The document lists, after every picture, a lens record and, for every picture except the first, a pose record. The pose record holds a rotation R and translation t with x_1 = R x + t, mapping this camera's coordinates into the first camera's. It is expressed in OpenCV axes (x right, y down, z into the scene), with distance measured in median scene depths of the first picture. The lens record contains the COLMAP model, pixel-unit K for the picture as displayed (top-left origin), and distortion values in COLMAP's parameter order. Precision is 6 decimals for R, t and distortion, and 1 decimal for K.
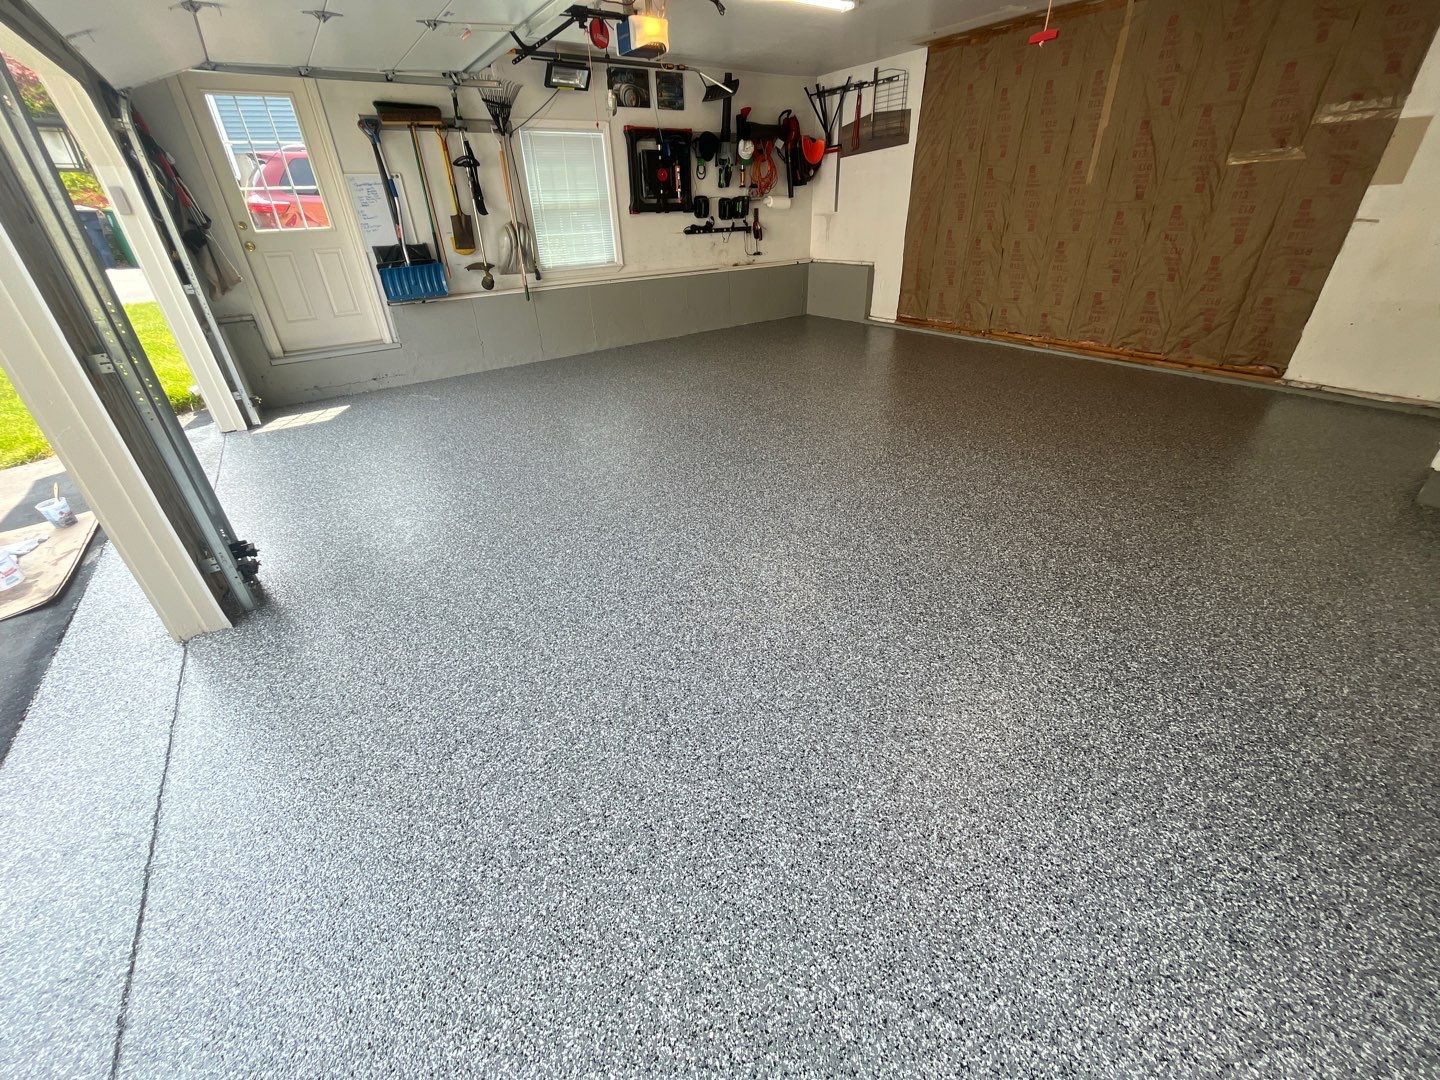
lens RADIAL K [[579.1, 0, 714.3], [0, 579.1, 538.2], [0, 0, 1]] dist [-0.004380, -0.000406]
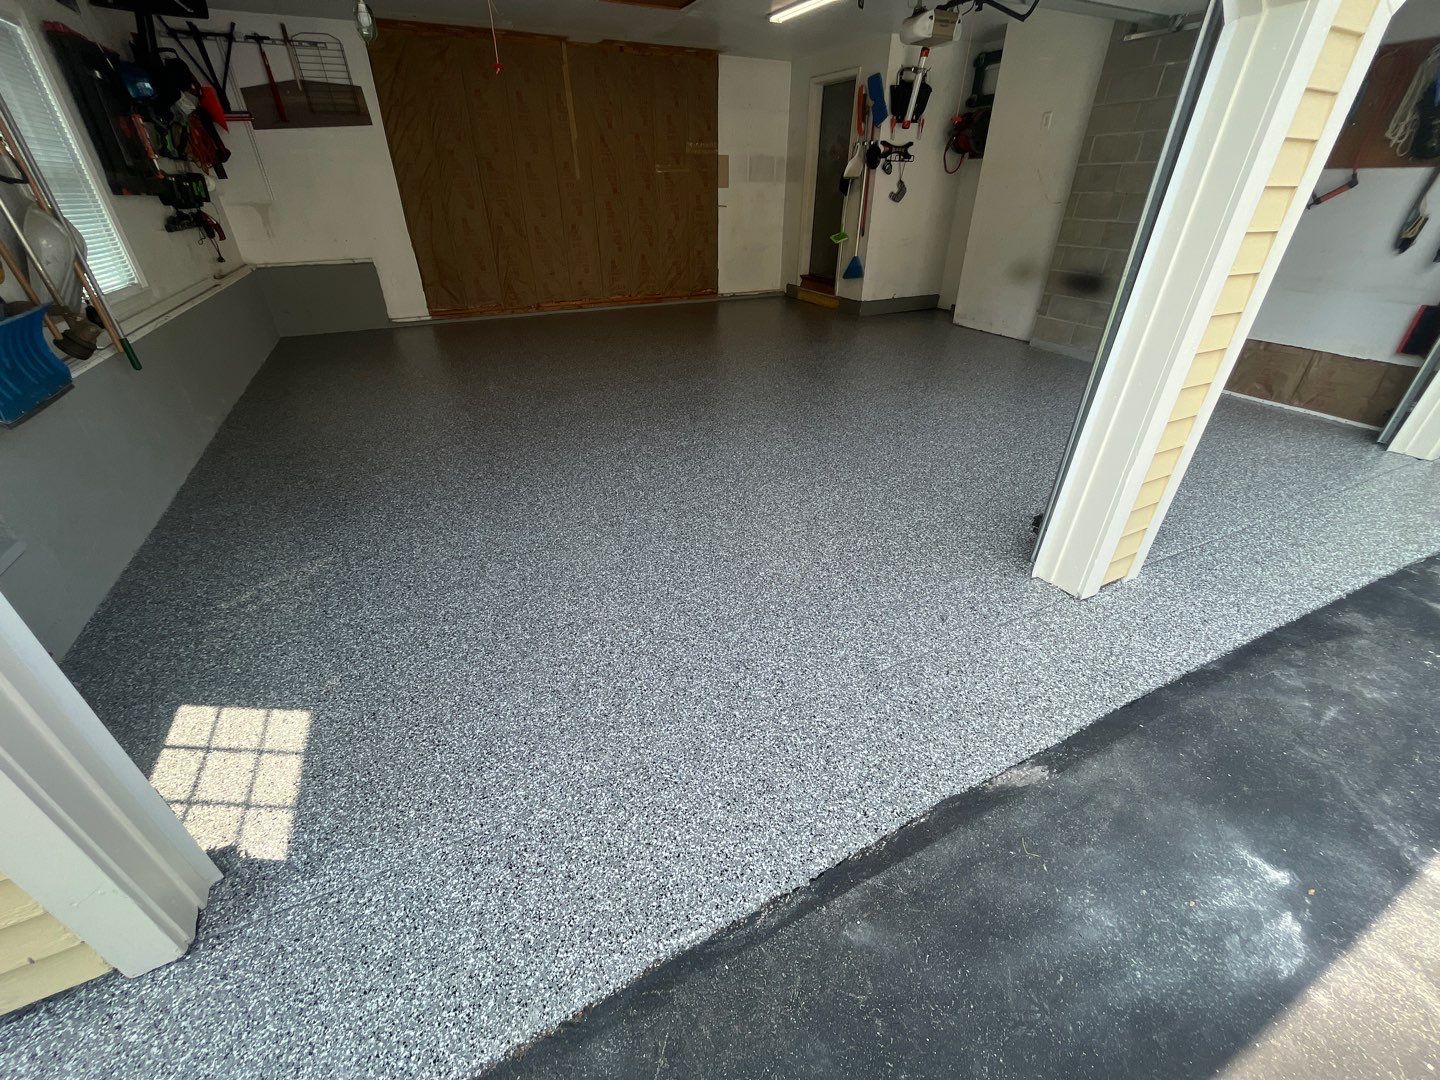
lens RADIAL K [[579.1, 0, 717.4], [0, 579.1, 536.6], [0, 0, 1]] dist [-0.004380, -0.000406]
pose [[0.152744, -0.479759, 0.864003, -0.666861], [0.486365, 0.797551, 0.356877, -0.218989], [-0.860301, 0.365710, 0.355159, 0.433795]]
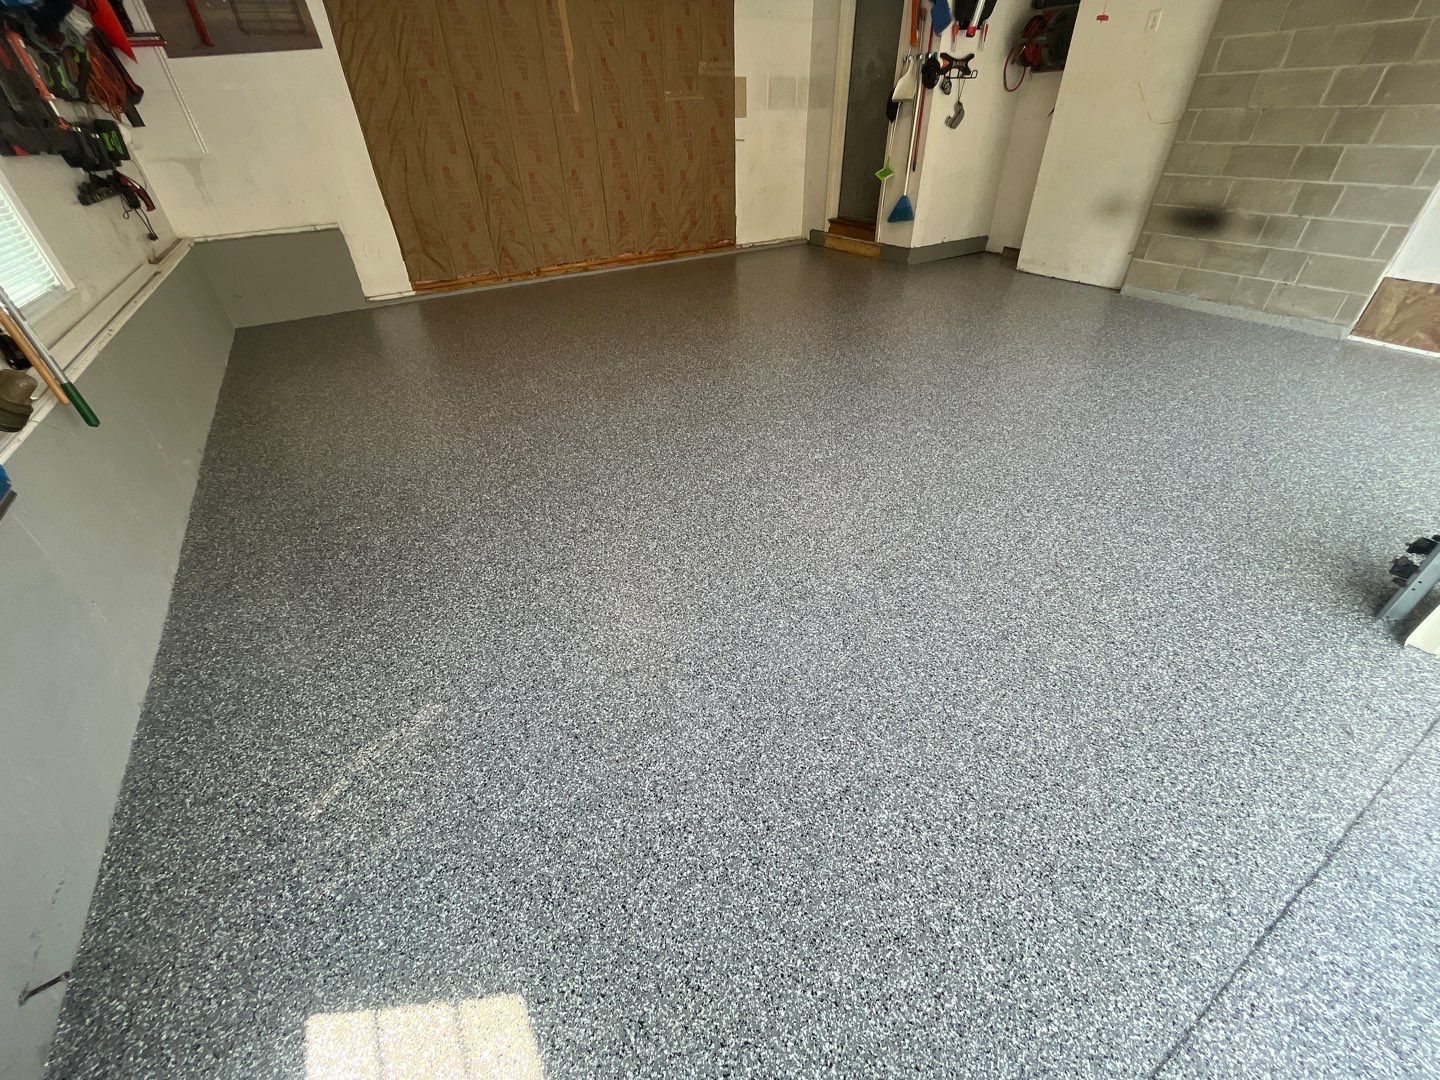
lens RADIAL K [[579.1, 0, 716.8], [0, 579.1, 536.2], [0, 0, 1]] dist [-0.004380, -0.000406]
pose [[0.063805, -0.559103, 0.826639, -0.553397], [0.517175, 0.726944, 0.451755, -0.304259], [-0.853498, 0.398693, 0.335537, 0.568990]]
